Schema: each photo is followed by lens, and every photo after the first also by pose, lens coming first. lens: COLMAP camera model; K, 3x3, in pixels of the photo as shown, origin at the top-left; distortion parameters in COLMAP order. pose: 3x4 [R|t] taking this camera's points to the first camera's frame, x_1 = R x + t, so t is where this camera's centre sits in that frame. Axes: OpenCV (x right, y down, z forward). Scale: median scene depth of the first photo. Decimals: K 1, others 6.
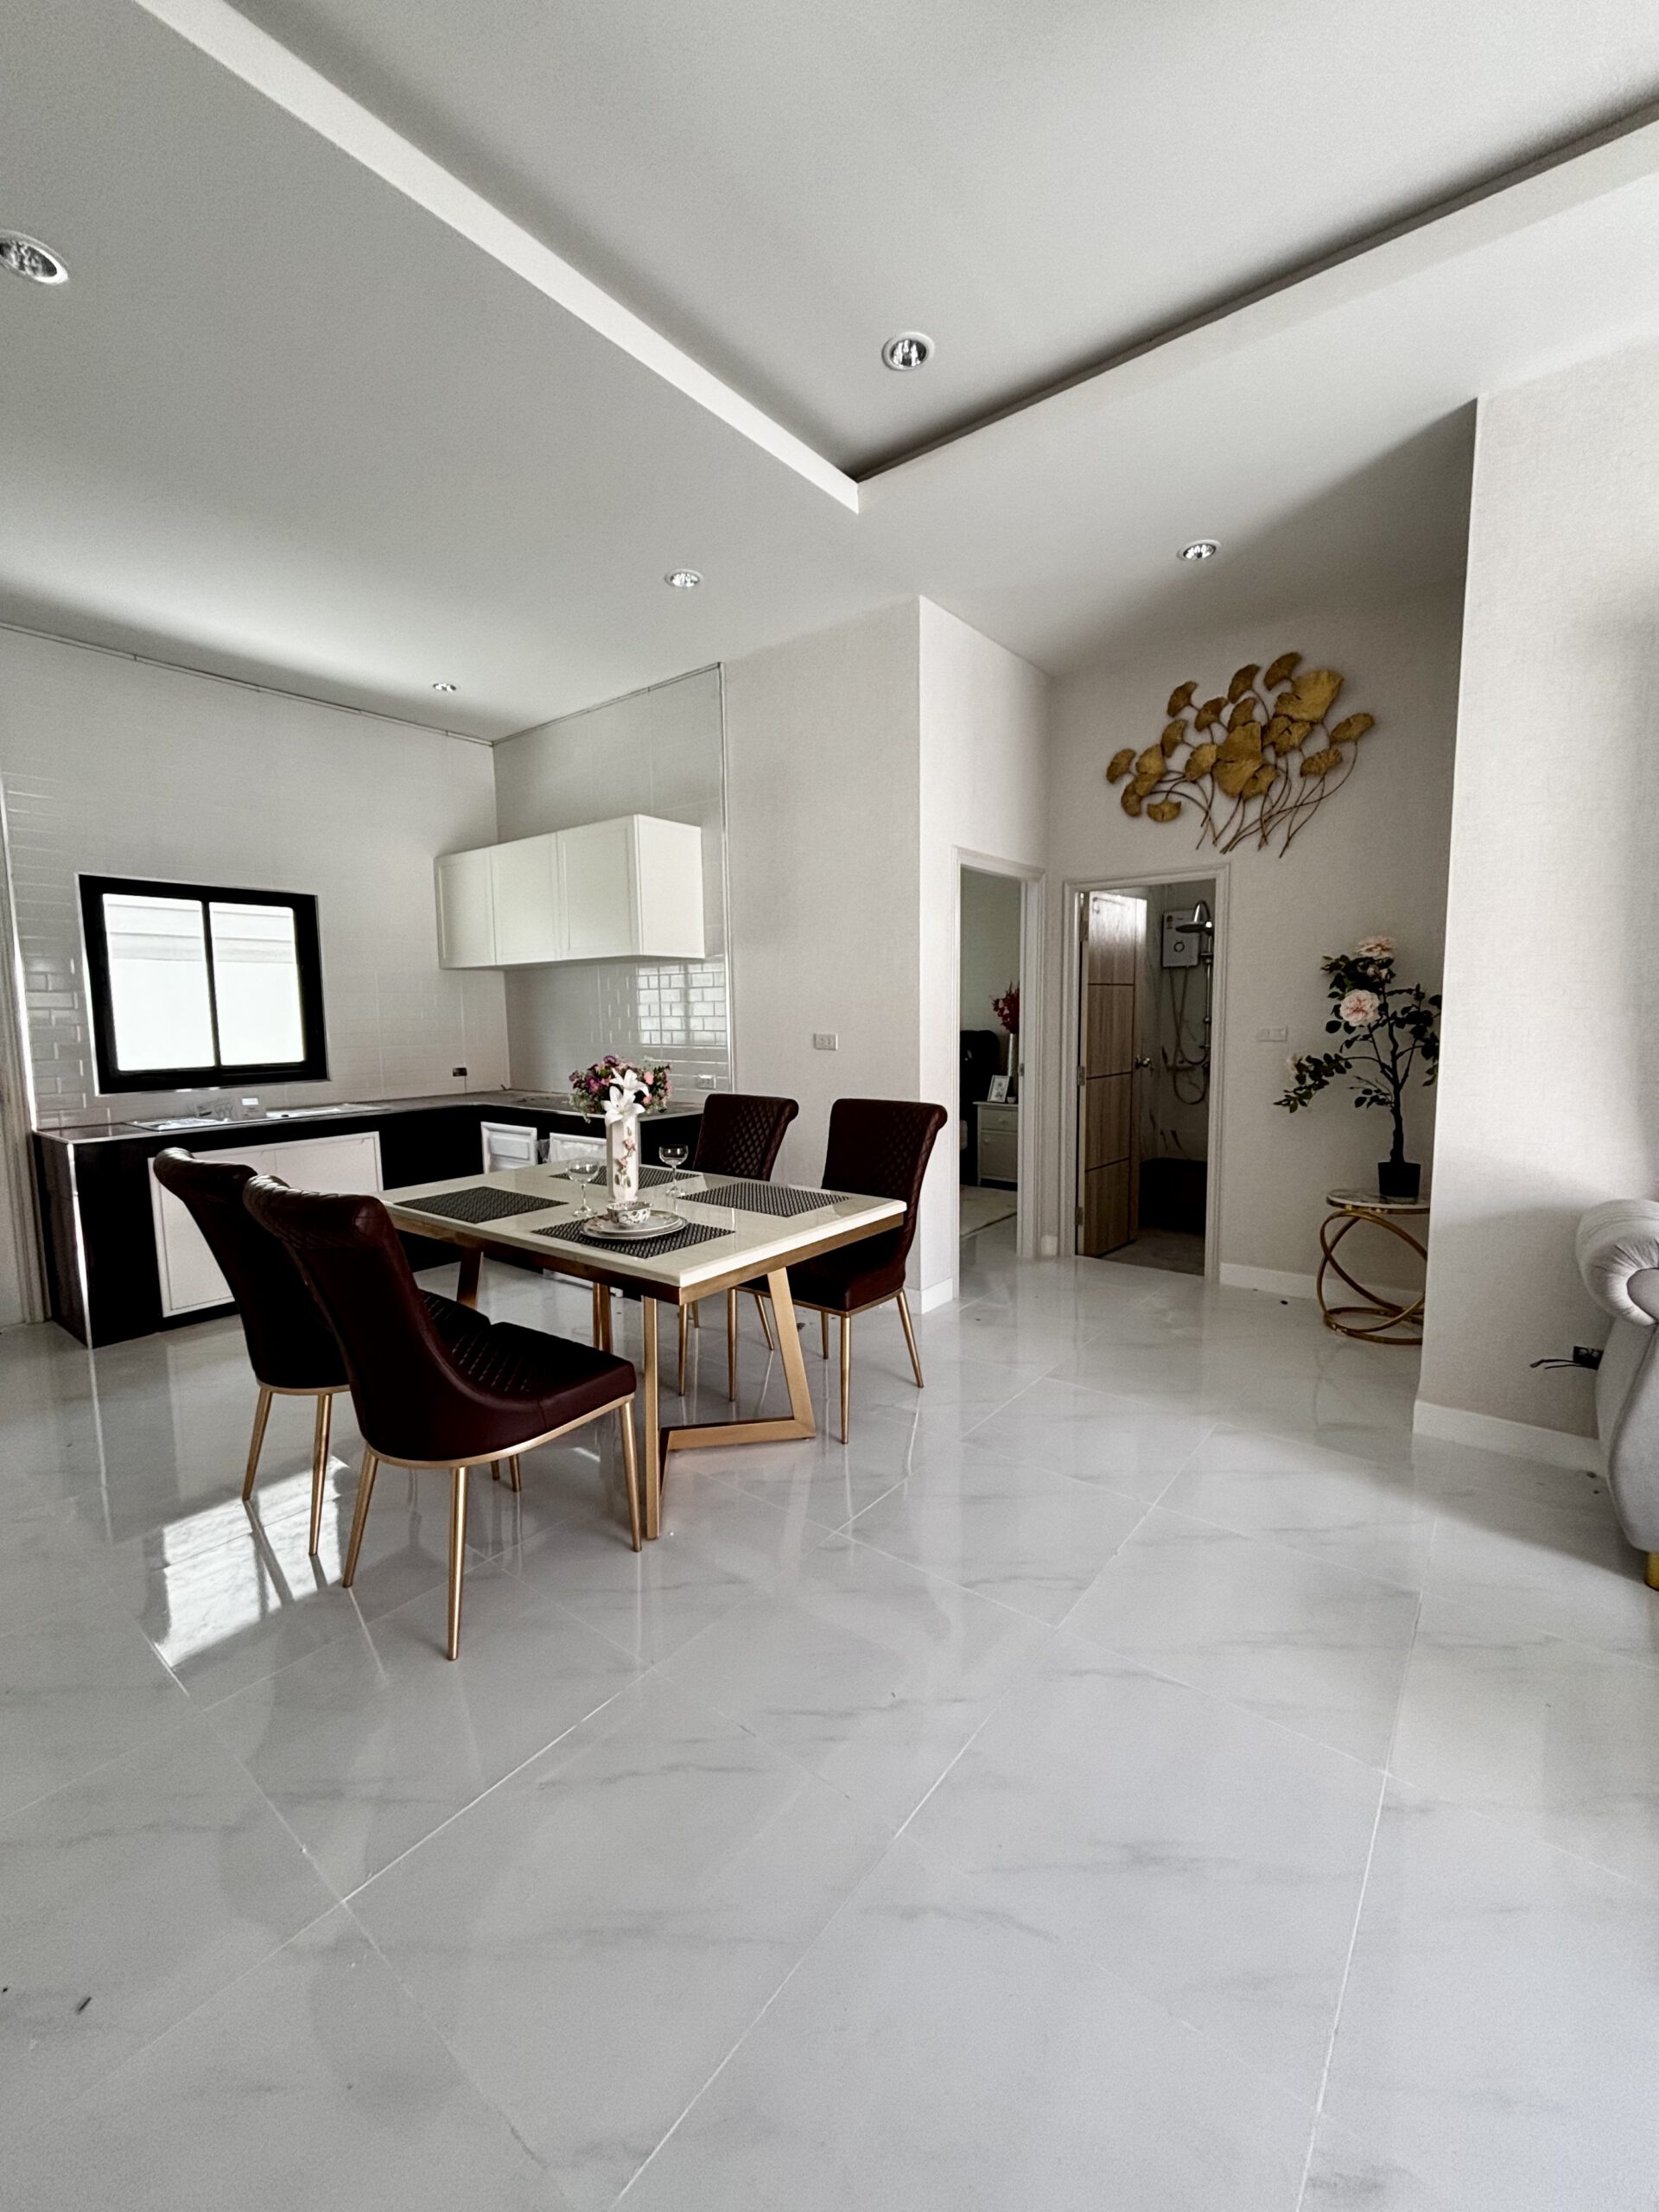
lens RADIAL K [[893.3, 0, 830.8], [0, 893.3, 1103.5], [0, 0, 1]] dist [0.000477, -0.000794]
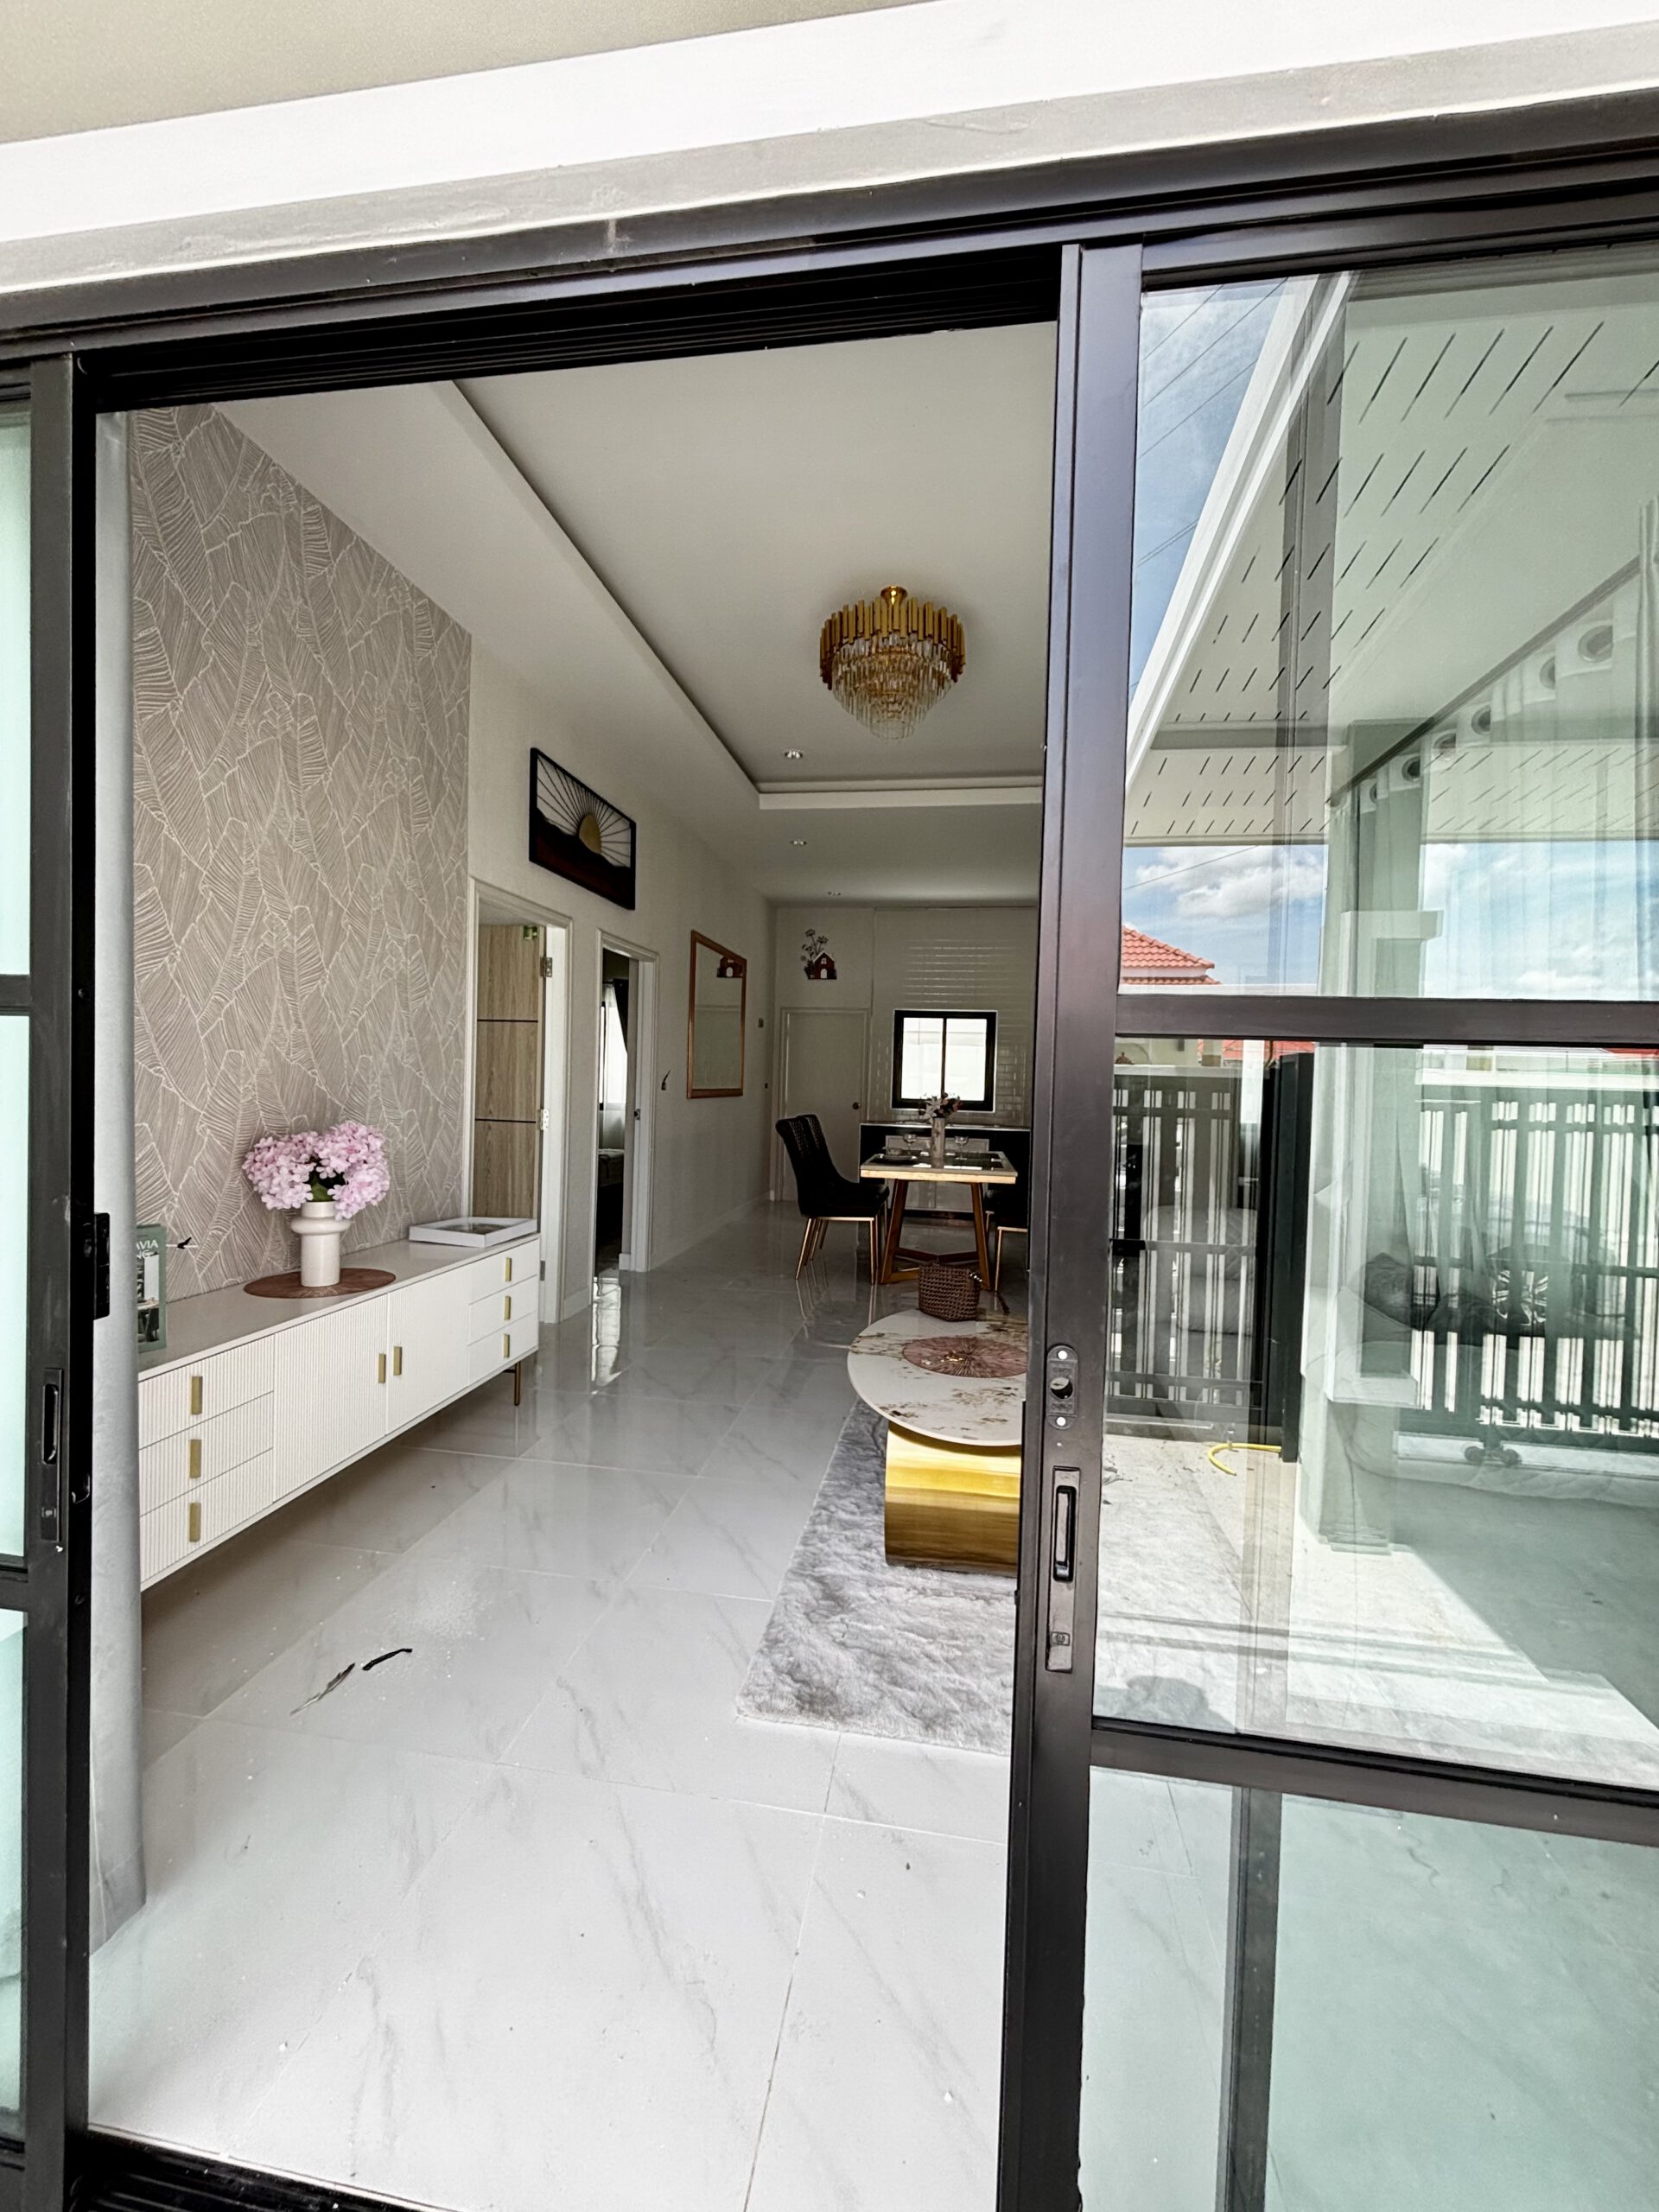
lens RADIAL K [[893.3, 0, 830.8], [0, 893.3, 1103.5], [0, 0, 1]] dist [0.000477, -0.000794]
pose [[0.489429, 0.036908, -0.871262, 0.904073], [-0.121756, 0.992210, -0.026365, 0.047535], [0.863501, 0.118985, 0.490110, -0.176277]]
